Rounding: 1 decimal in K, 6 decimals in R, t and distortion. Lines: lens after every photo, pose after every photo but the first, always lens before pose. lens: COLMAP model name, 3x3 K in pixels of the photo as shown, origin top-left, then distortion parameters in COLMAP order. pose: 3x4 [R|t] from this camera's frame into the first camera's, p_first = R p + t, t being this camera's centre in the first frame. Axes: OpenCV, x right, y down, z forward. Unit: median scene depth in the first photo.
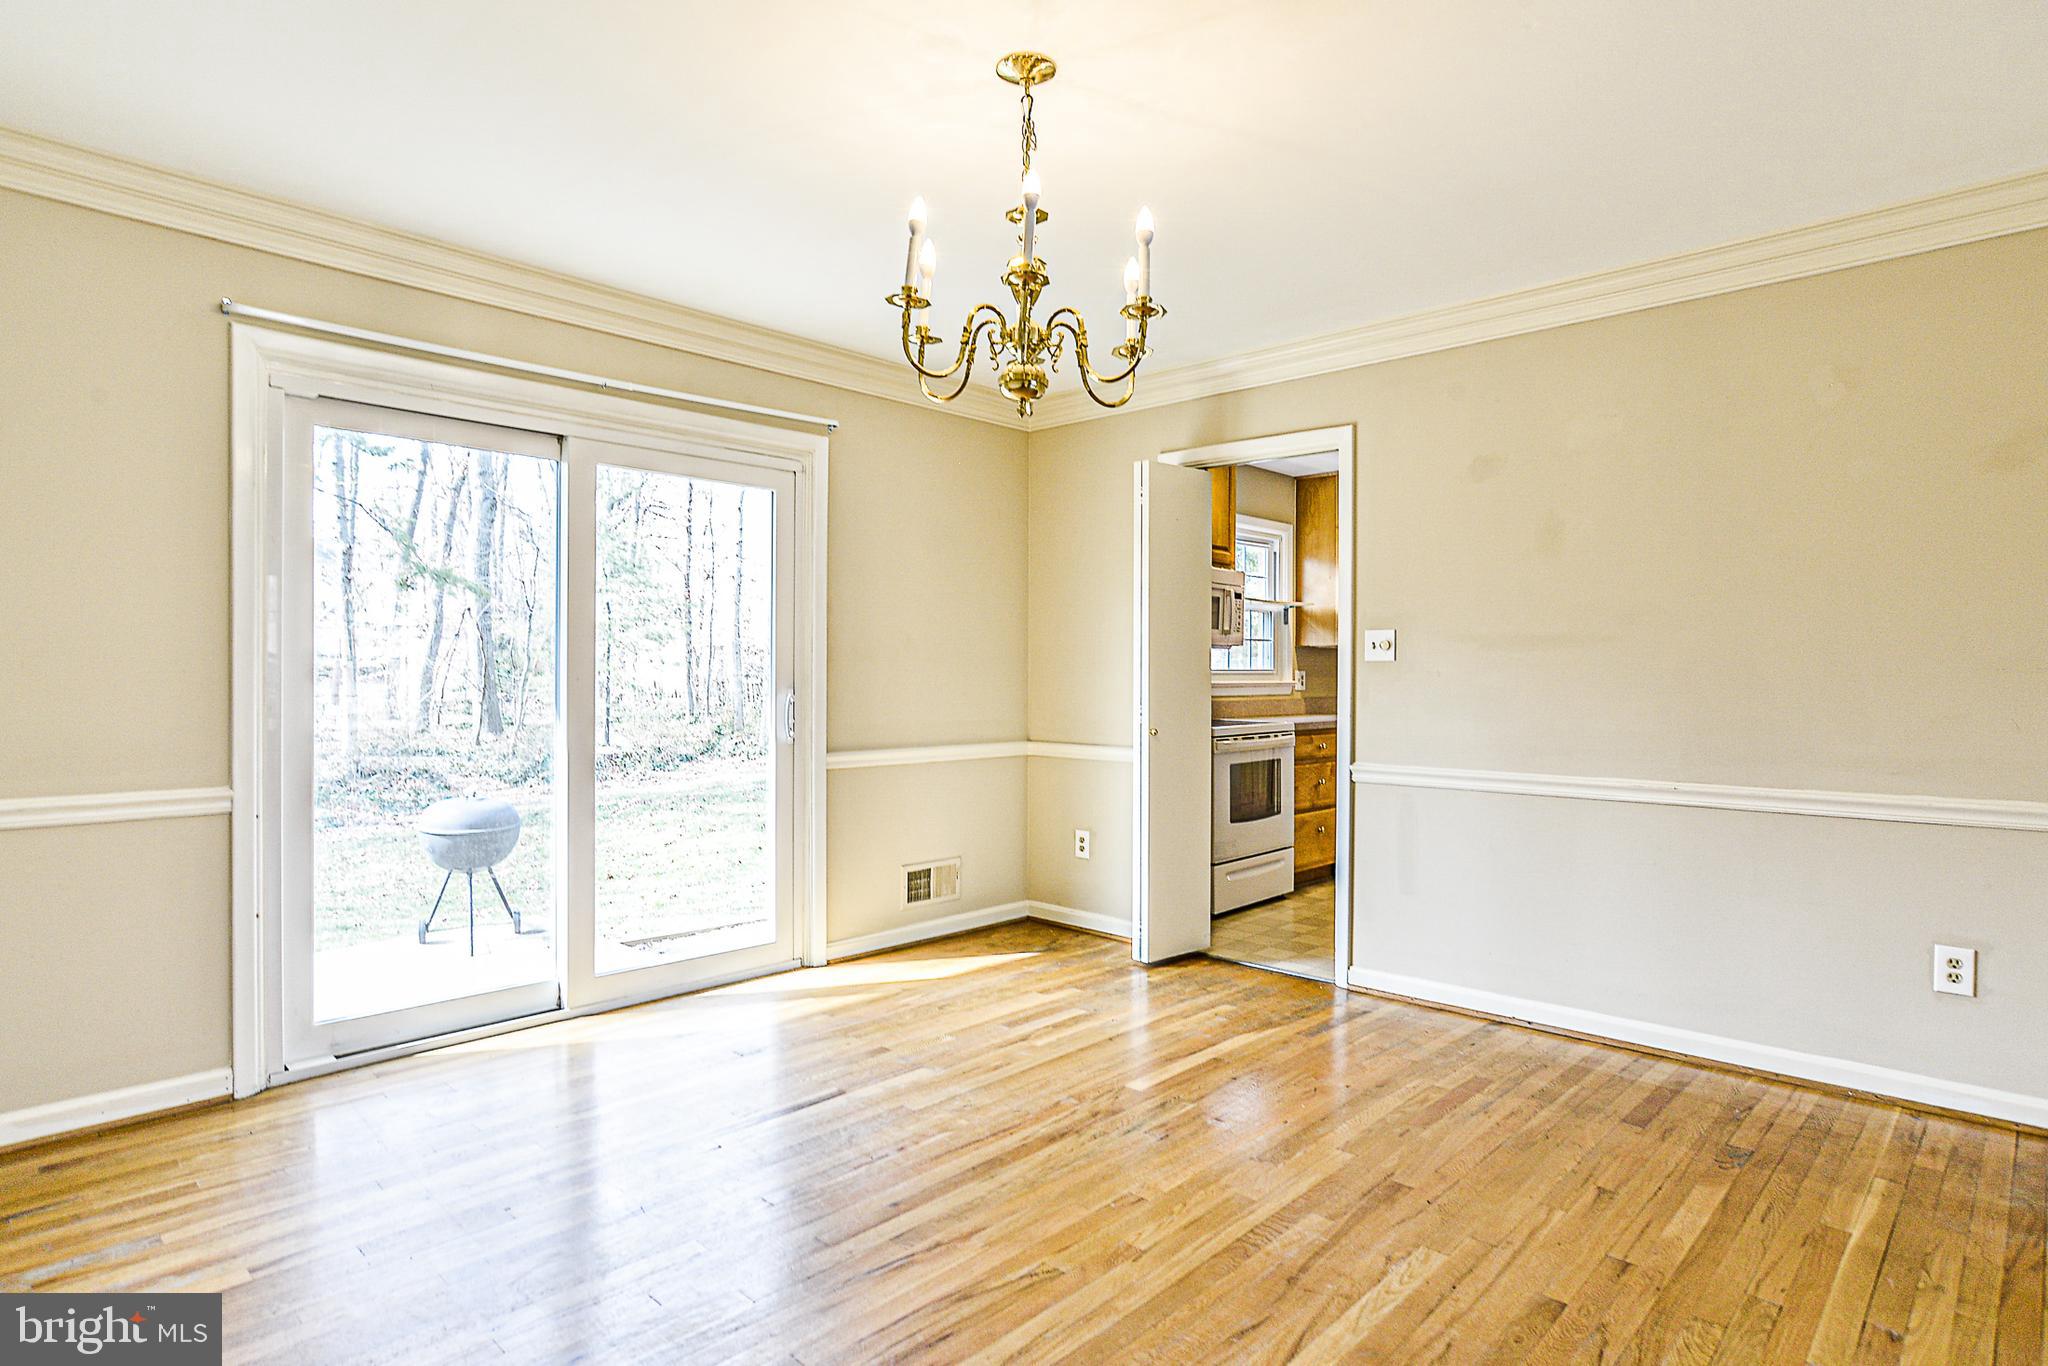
lens RADIAL K [[1101.5, 0, 1020.3], [0, 1101.5, 676.7], [0, 0, 1]] dist [-0.025335, 0.000224]
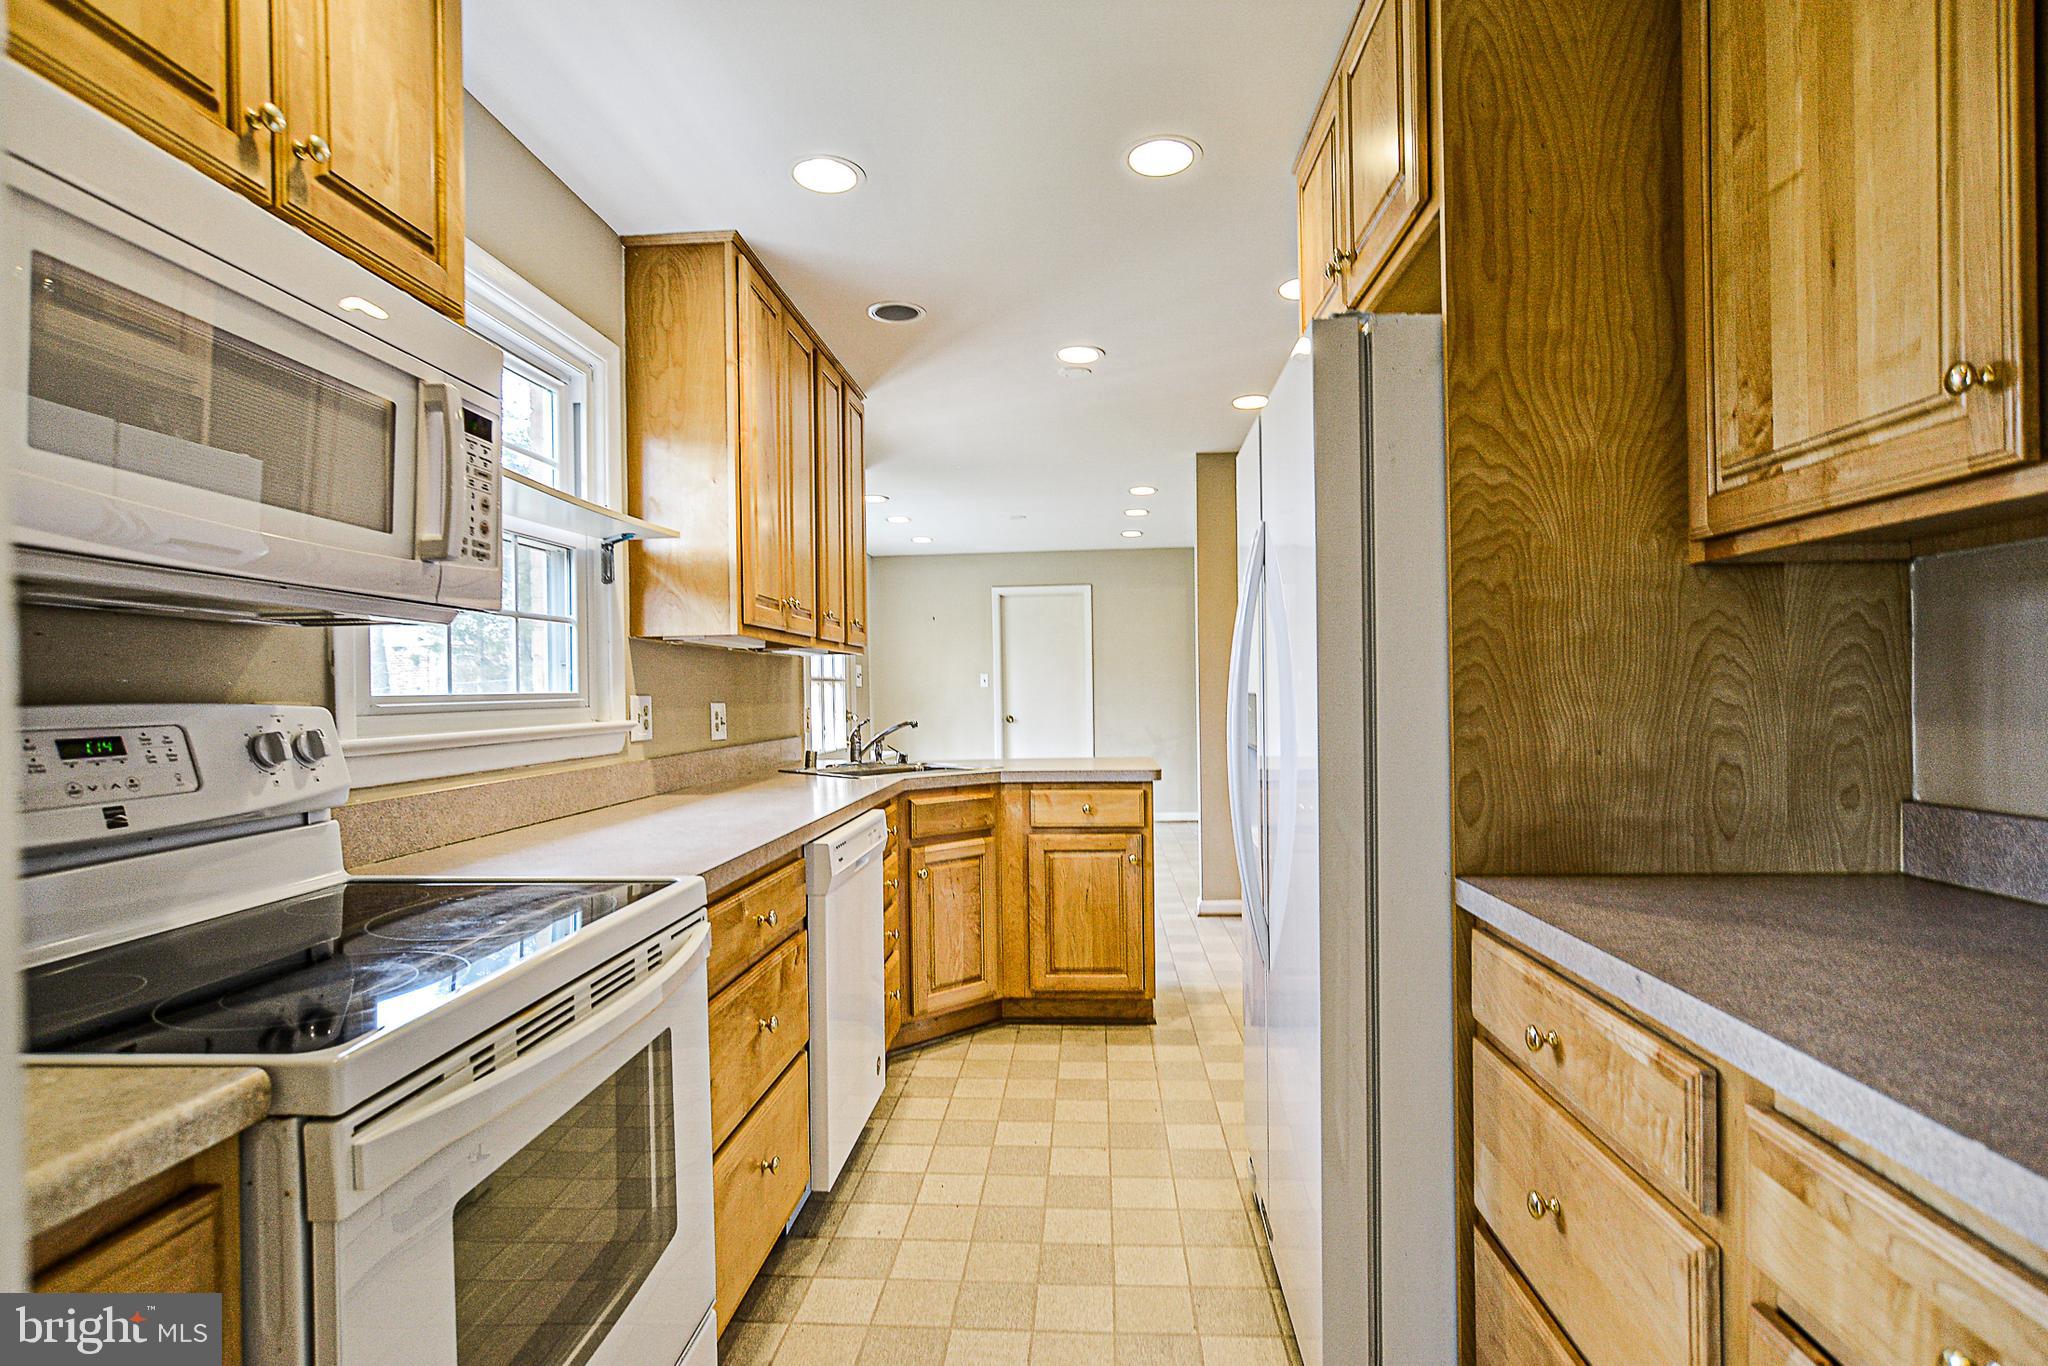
lens RADIAL K [[1010.0, 0, 1010.6], [0, 1010.0, 690.1], [0, 0, 1]] dist [-0.004804, -0.000204]
pose [[0.777197, -0.012927, 0.629125, 0.121740], [0.022345, 0.999725, -0.007063, -0.001369], [-0.628861, 0.019547, 0.777272, 0.617770]]
